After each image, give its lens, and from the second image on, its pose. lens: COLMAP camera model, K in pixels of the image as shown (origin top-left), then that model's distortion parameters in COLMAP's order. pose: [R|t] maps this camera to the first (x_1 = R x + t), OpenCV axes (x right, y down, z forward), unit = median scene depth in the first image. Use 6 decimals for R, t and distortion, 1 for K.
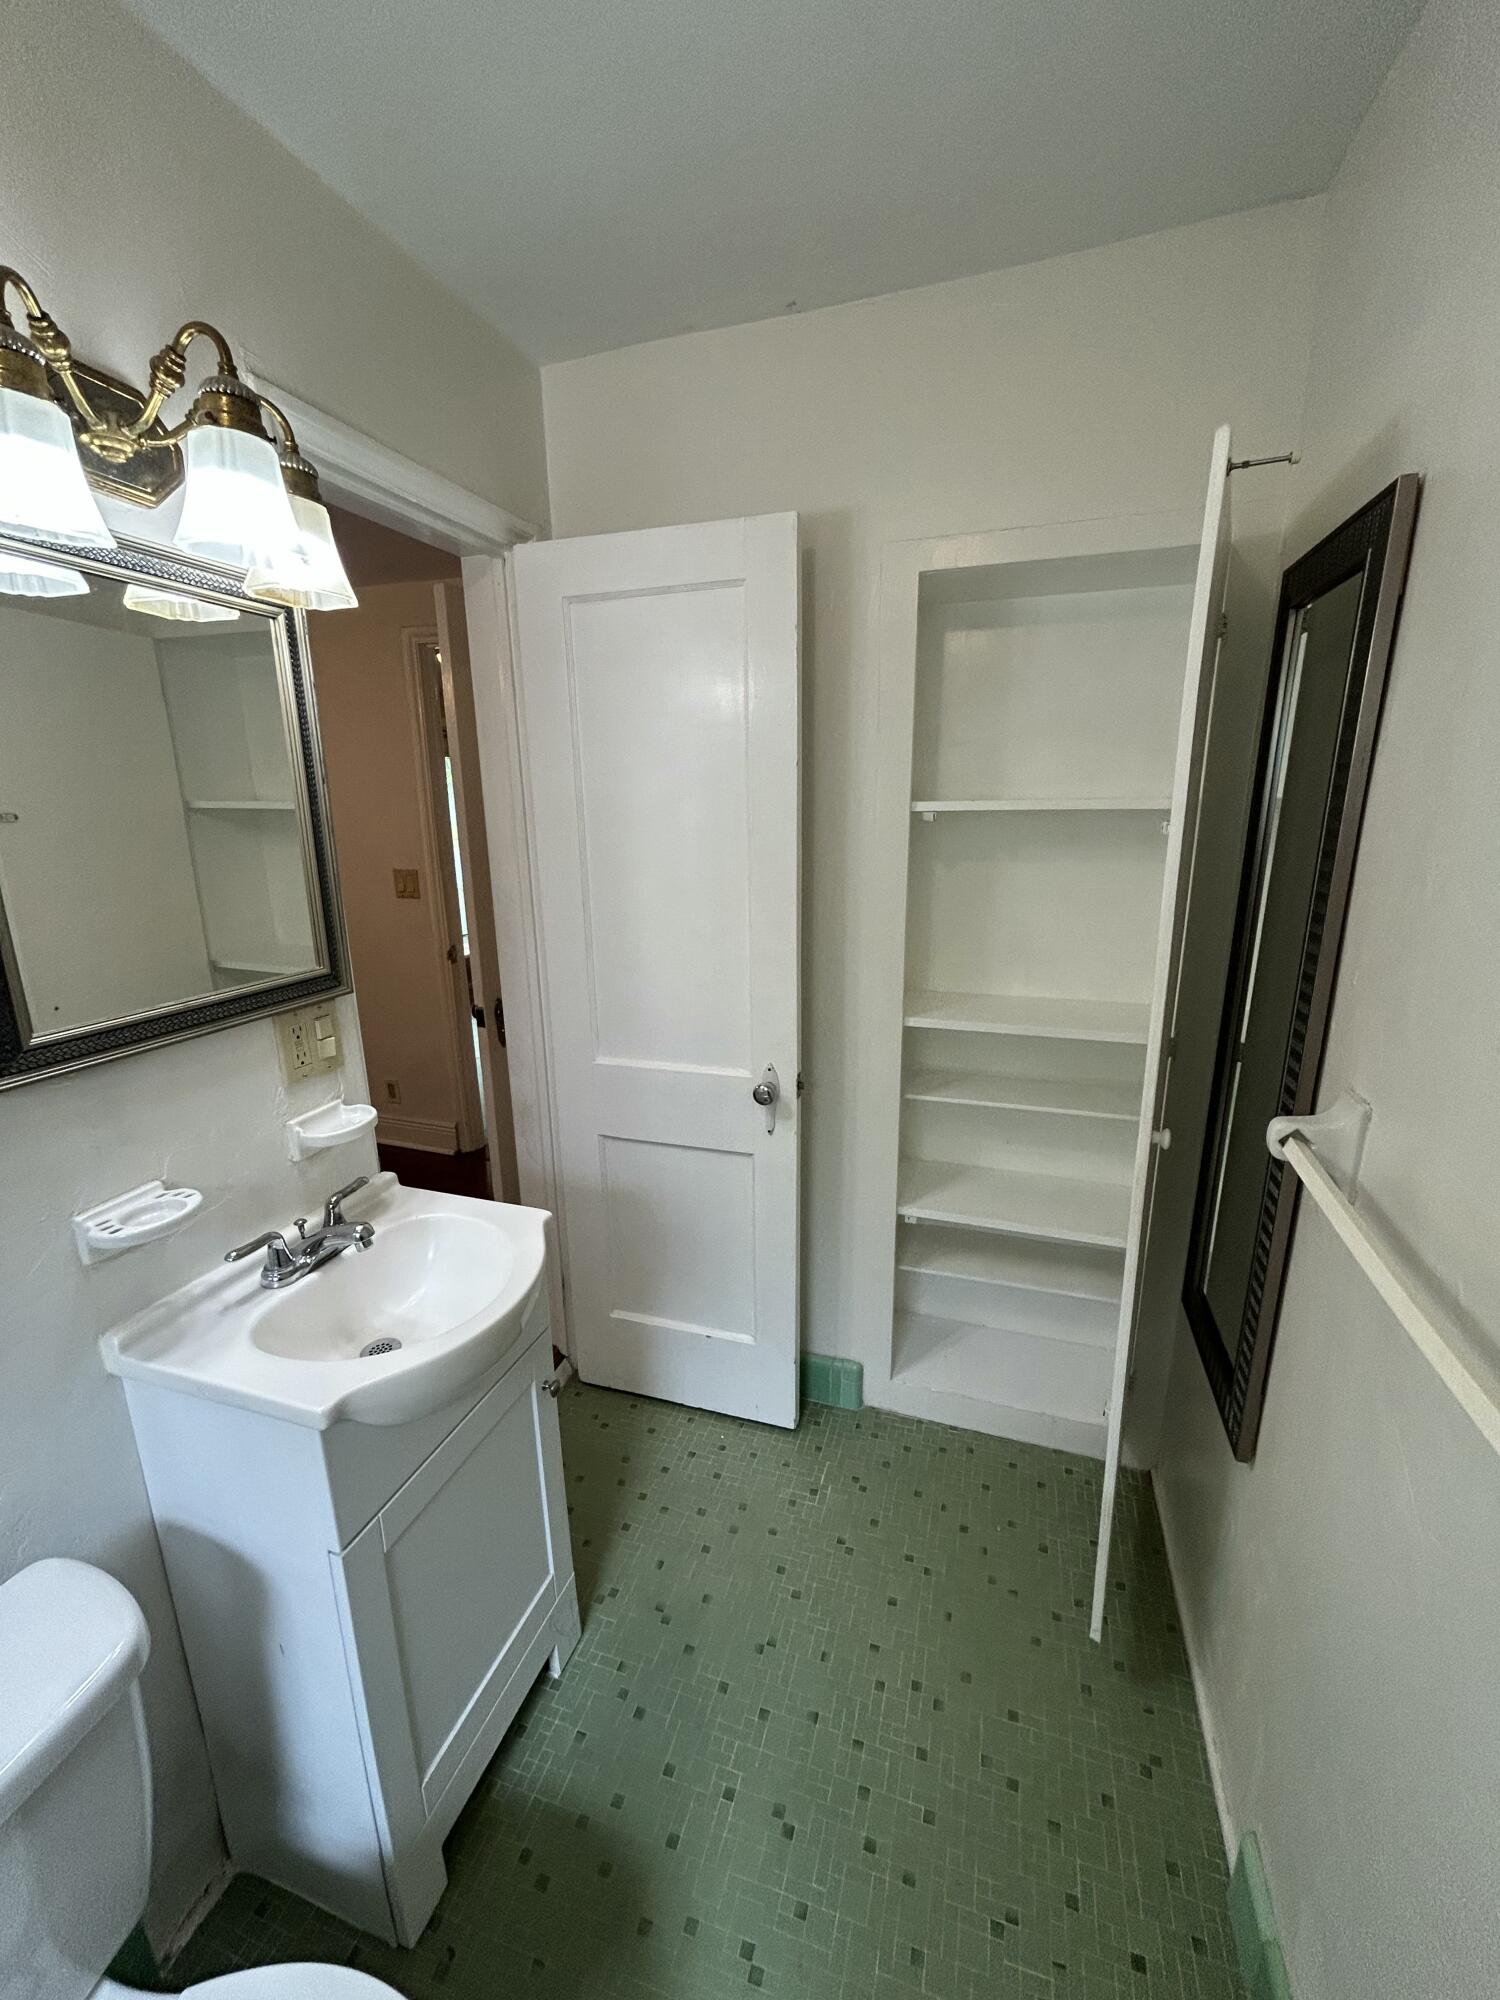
lens RADIAL K [[810.2, 0, 749.0], [0, 810.2, 1003.4], [0, 0, 1]] dist [-0.001565, 0.000040]
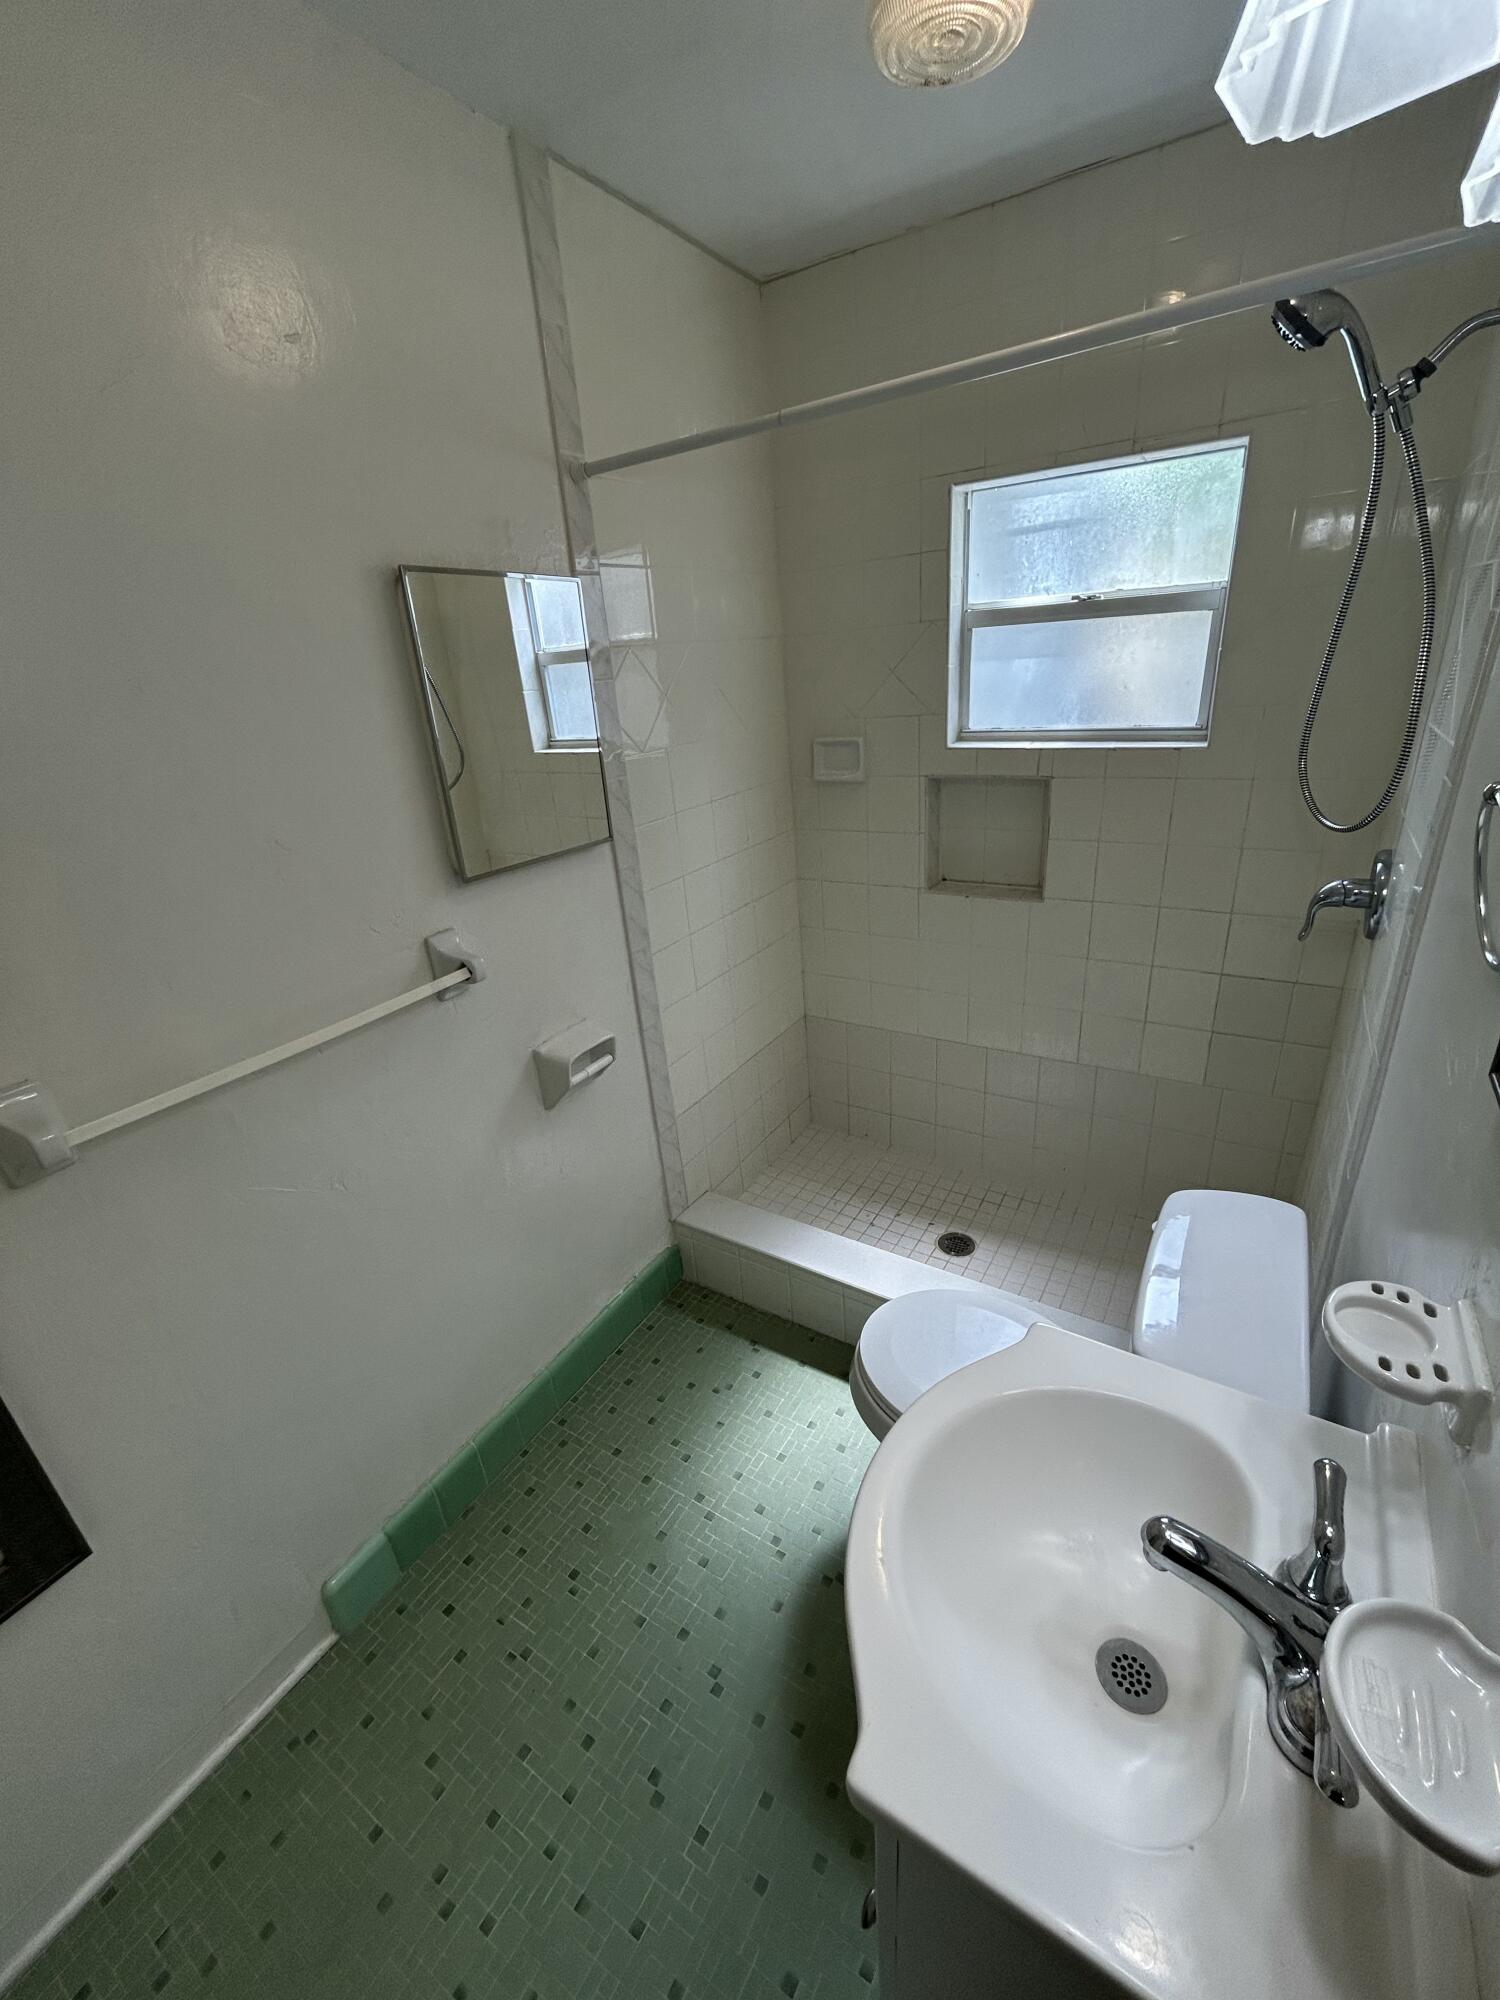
lens RADIAL K [[810.2, 0, 749.0], [0, 810.2, 1003.4], [0, 0, 1]] dist [-0.001565, 0.000040]
pose [[-0.965360, -0.022141, 0.259981, -0.299194], [0.142954, 0.788660, 0.597980, -0.328236], [-0.218277, 0.614431, -0.758175, 1.108156]]
